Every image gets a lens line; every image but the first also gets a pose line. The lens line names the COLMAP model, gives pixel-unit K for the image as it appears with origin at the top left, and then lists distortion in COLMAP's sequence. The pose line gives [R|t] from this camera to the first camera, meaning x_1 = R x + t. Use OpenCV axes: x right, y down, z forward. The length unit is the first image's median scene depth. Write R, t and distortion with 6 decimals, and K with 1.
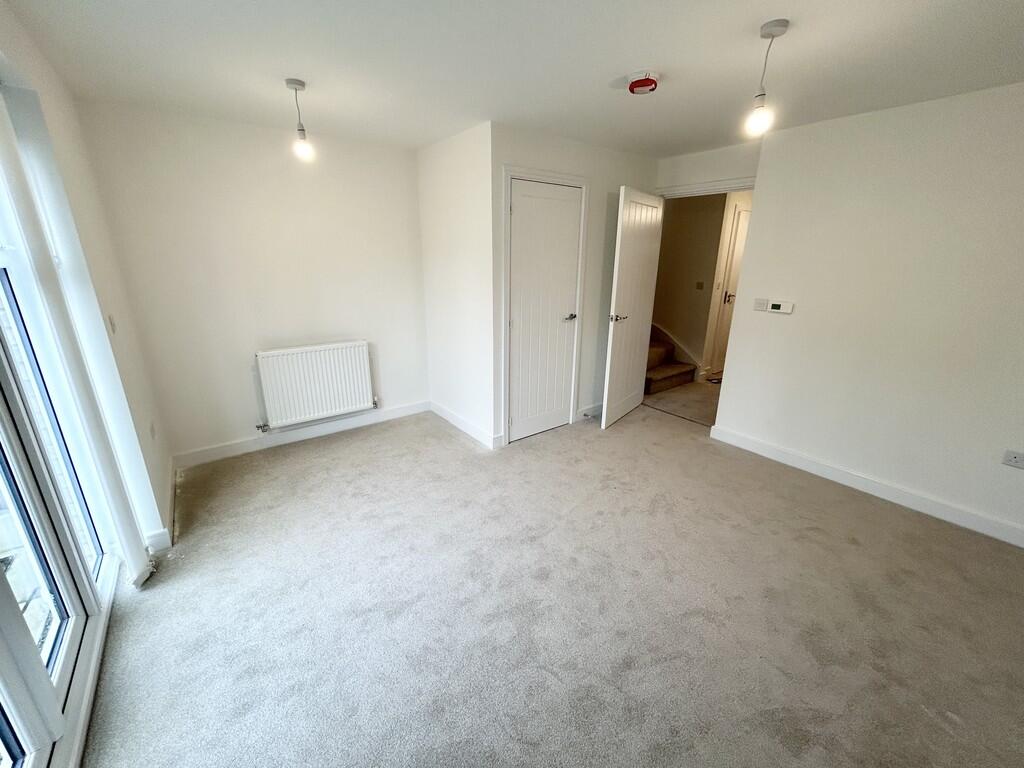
lens RADIAL K [[412.0, 0, 510.5], [0, 412.0, 383.1], [0, 0, 1]] dist [-0.001510, 0.000167]
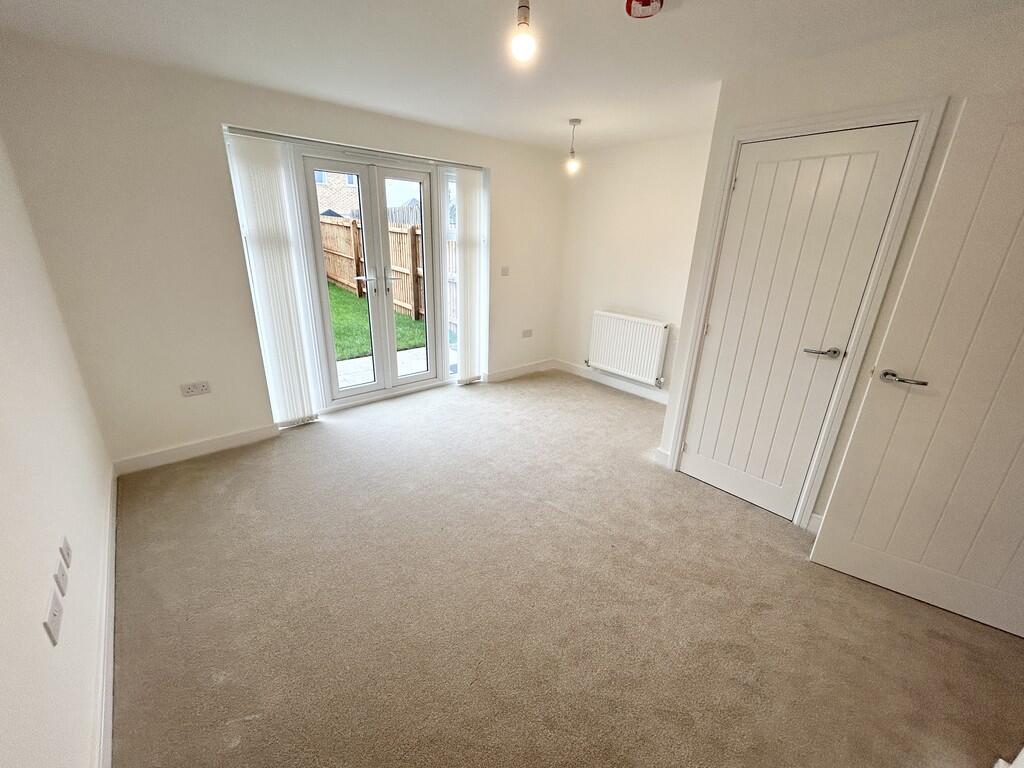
lens RADIAL K [[412.0, 0, 511.2], [0, 412.0, 387.4], [0, 0, 1]] dist [-0.001510, 0.000167]
pose [[0.069246, 0.339533, -0.938042, 0.763341], [-0.327205, 0.896012, 0.300165, -0.160147], [0.942413, 0.286147, 0.173142, 0.530082]]
